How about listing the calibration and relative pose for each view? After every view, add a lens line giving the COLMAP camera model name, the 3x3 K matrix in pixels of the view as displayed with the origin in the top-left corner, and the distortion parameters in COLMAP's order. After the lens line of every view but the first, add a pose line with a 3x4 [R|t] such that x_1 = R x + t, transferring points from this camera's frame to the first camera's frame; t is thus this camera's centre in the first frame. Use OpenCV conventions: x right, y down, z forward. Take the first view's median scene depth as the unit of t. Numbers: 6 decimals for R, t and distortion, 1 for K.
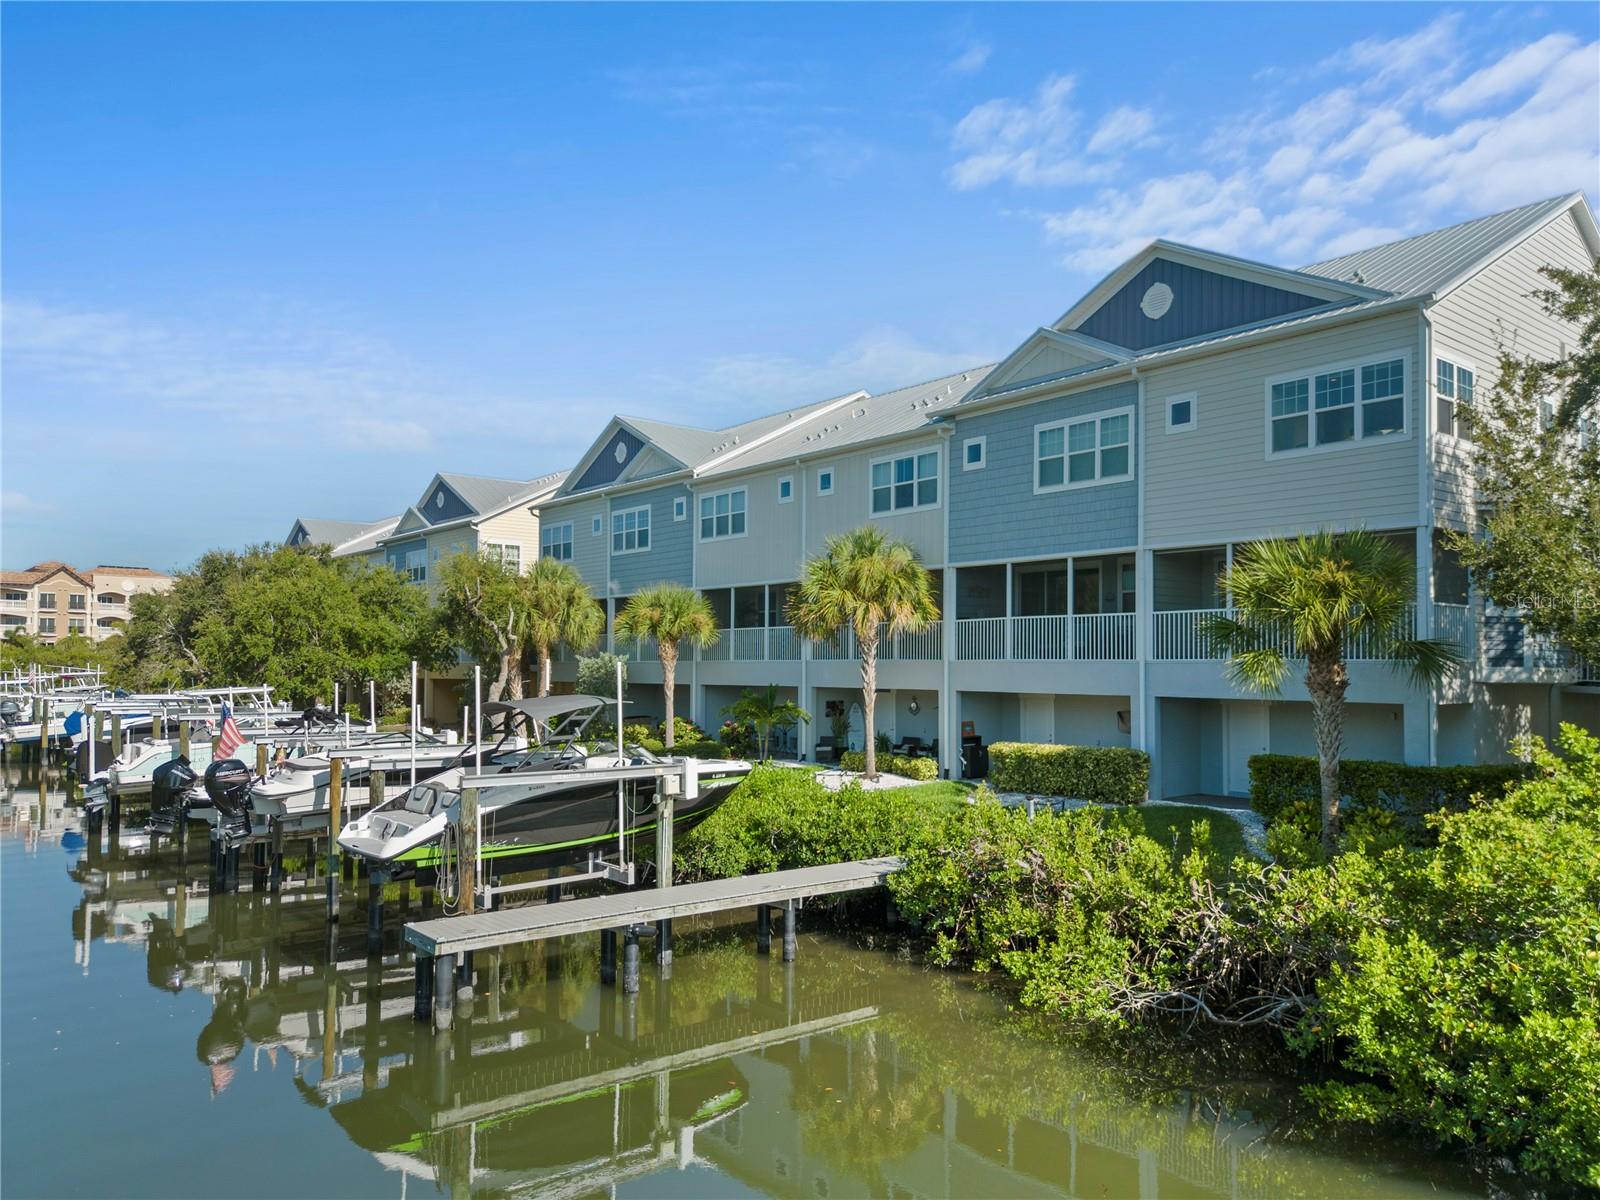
lens RADIAL K [[1148.9, 0, 794.8], [0, 1148.9, 641.4], [0, 0, 1]] dist [0.052135, -0.043607]
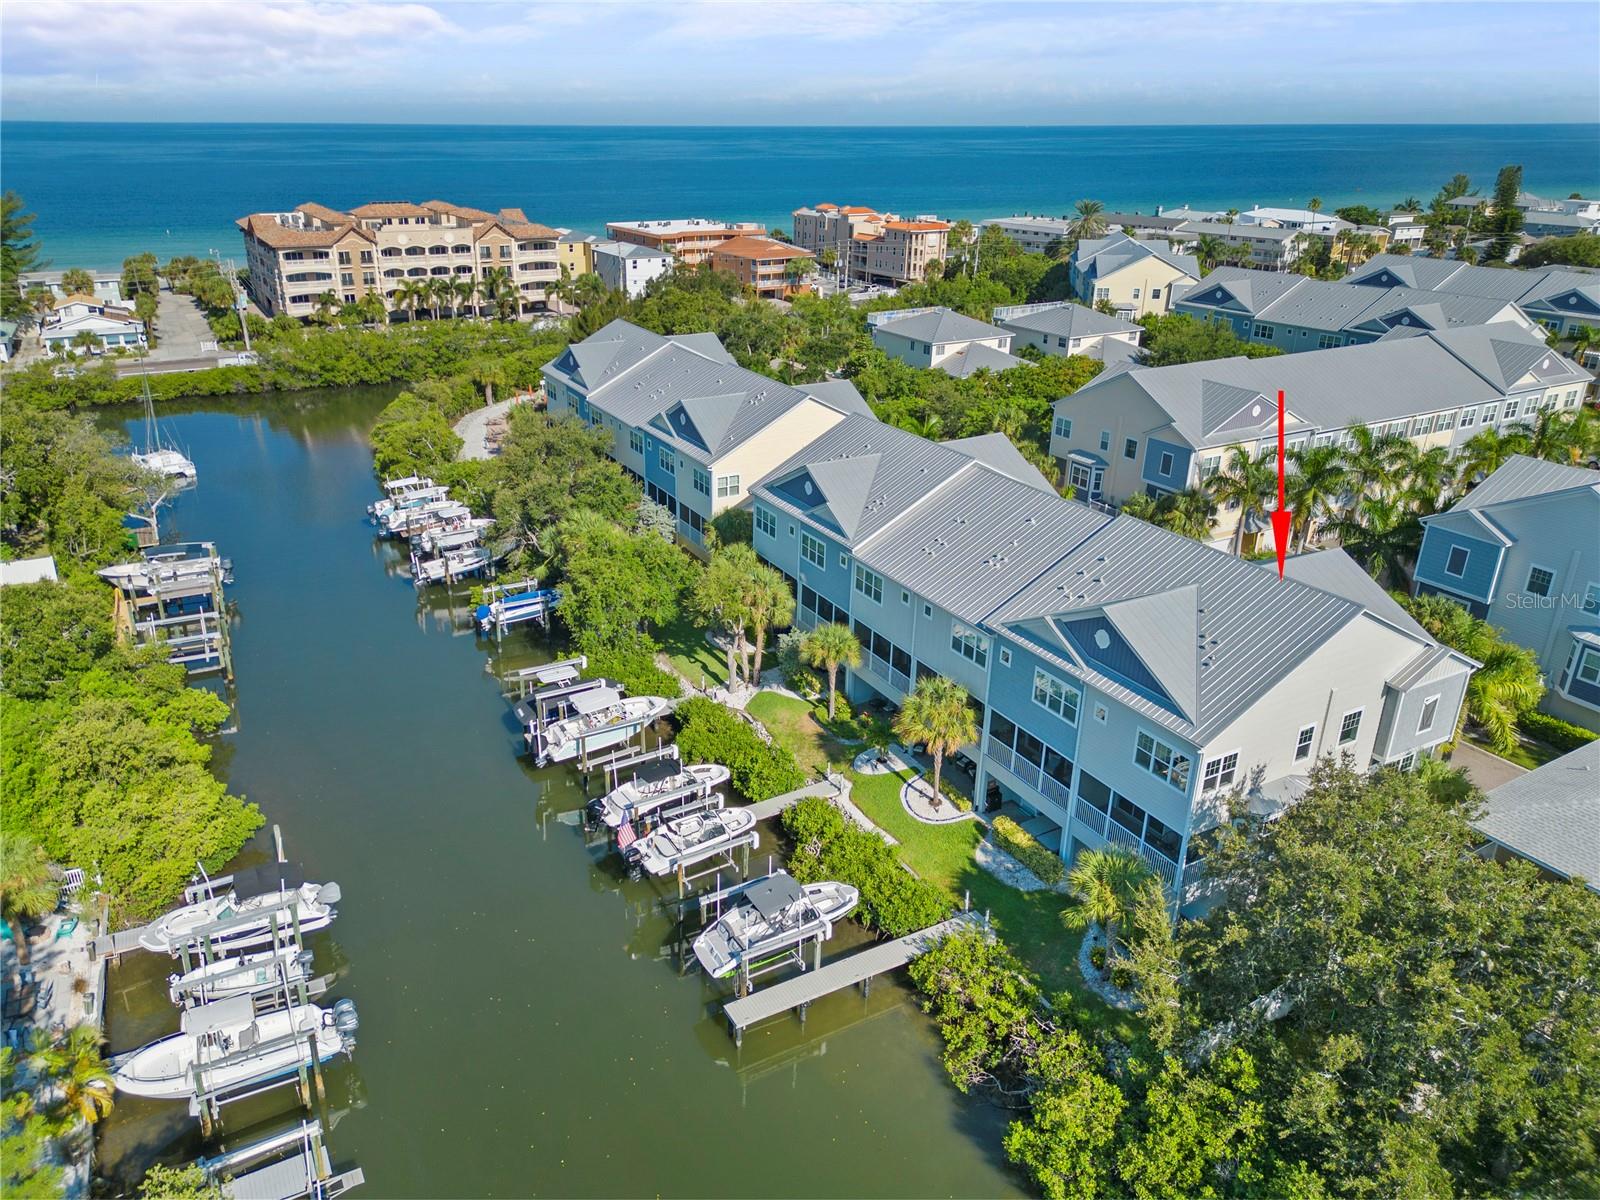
lens RADIAL K [[1148.9, 0, 766.4], [0, 1148.9, 608.8], [0, 0, 1]] dist [0.052135, -0.043607]
pose [[0.980732, 0.078371, -0.178949, 0.084627], [0.003037, 0.909779, 0.415083, -0.740634], [0.195335, -0.407629, 0.892011, -0.449860]]
